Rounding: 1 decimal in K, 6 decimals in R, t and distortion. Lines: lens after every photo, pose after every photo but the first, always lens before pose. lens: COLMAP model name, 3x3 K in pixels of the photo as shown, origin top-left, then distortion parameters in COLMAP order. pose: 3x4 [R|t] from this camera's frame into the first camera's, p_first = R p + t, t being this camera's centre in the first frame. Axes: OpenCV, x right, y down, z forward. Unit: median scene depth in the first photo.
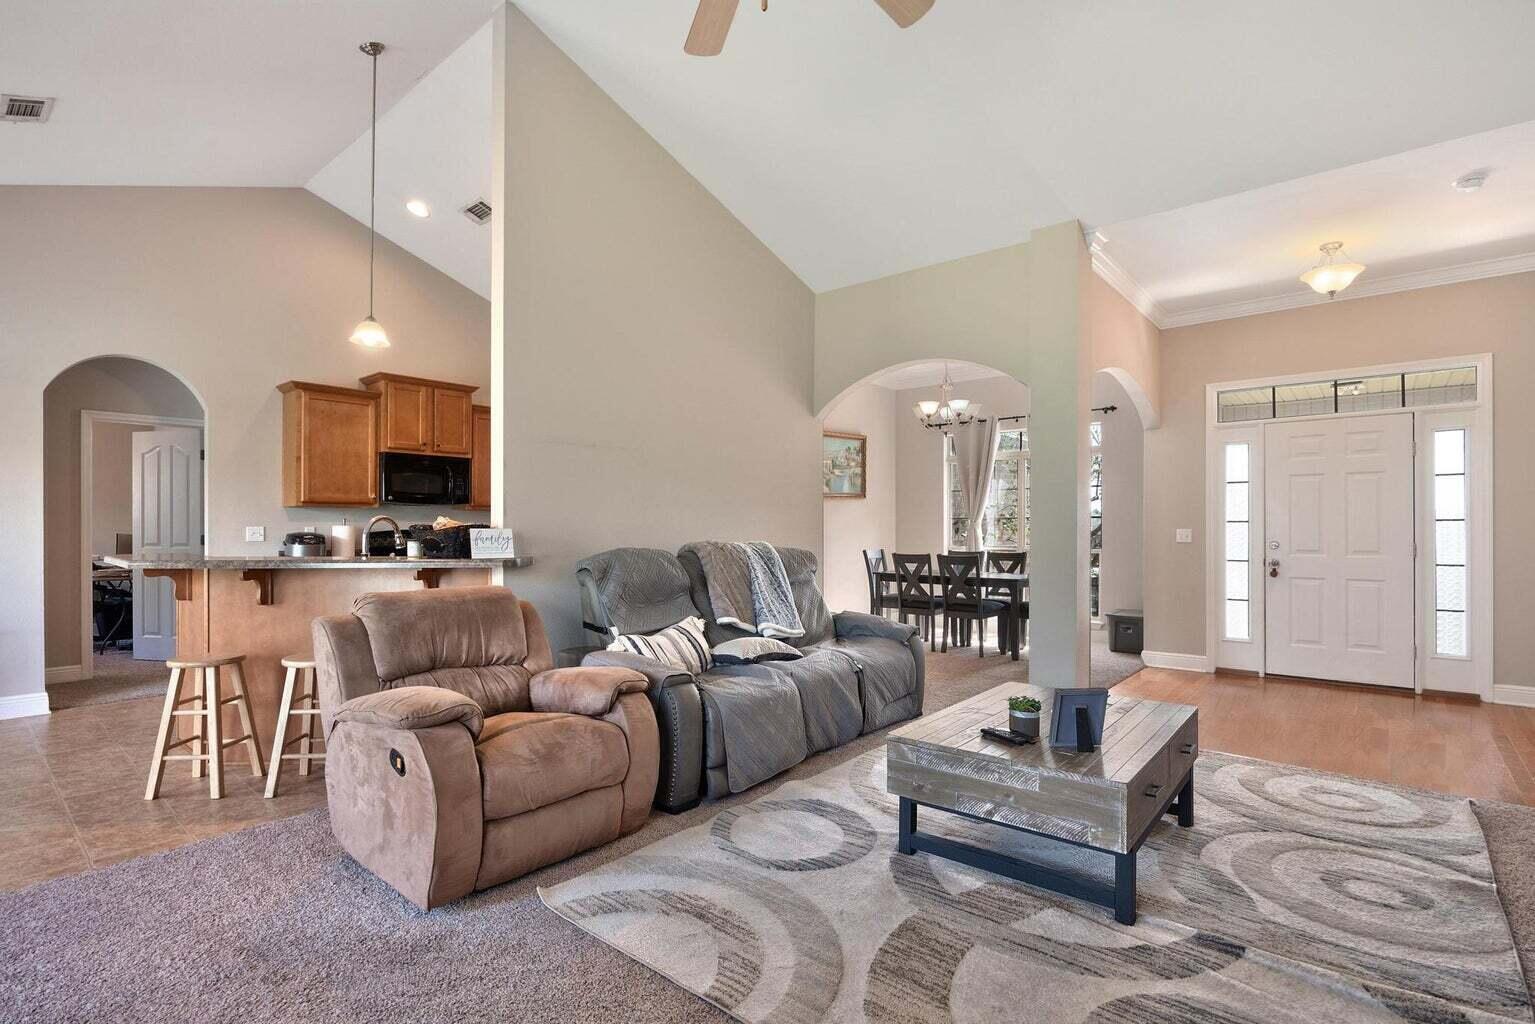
lens RADIAL K [[718.7, 0, 759.7], [0, 718.7, 520.6], [0, 0, 1]] dist [0.000082, 0.000162]
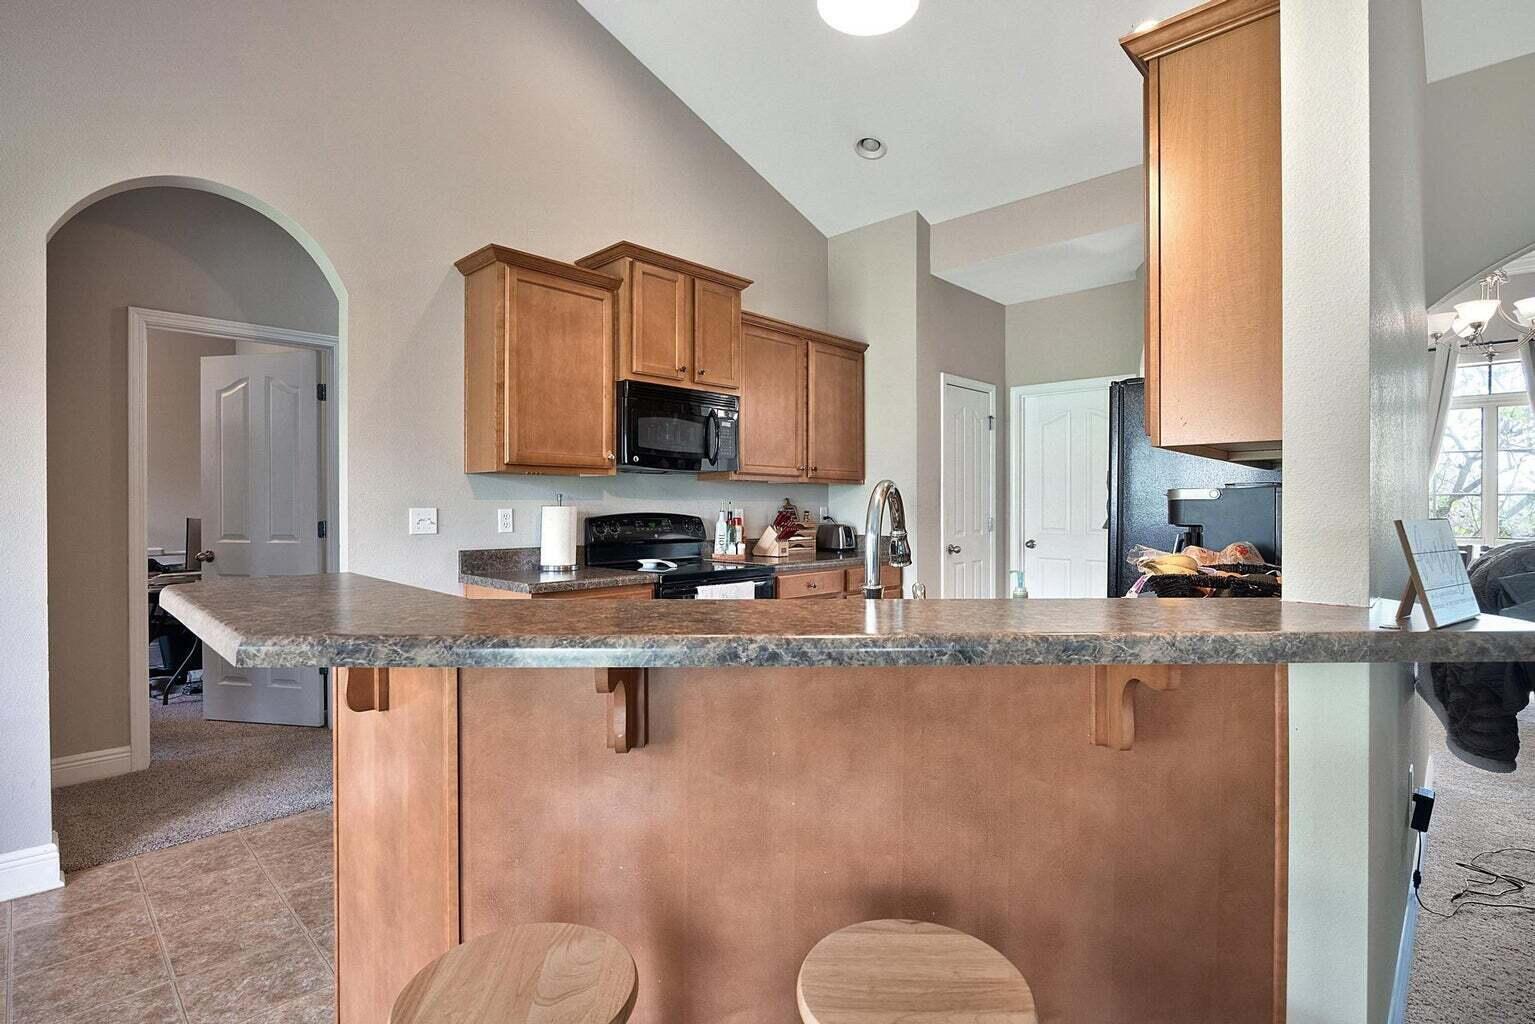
lens RADIAL K [[718.7, 0, 779.1], [0, 718.7, 506.9], [0, 0, 1]] dist [0.000082, 0.000162]
pose [[0.999150, -0.000552, -0.041223, -0.375515], [0.000882, 0.999968, 0.007985, 0.003155], [0.041217, -0.008014, 0.999118, 0.419611]]
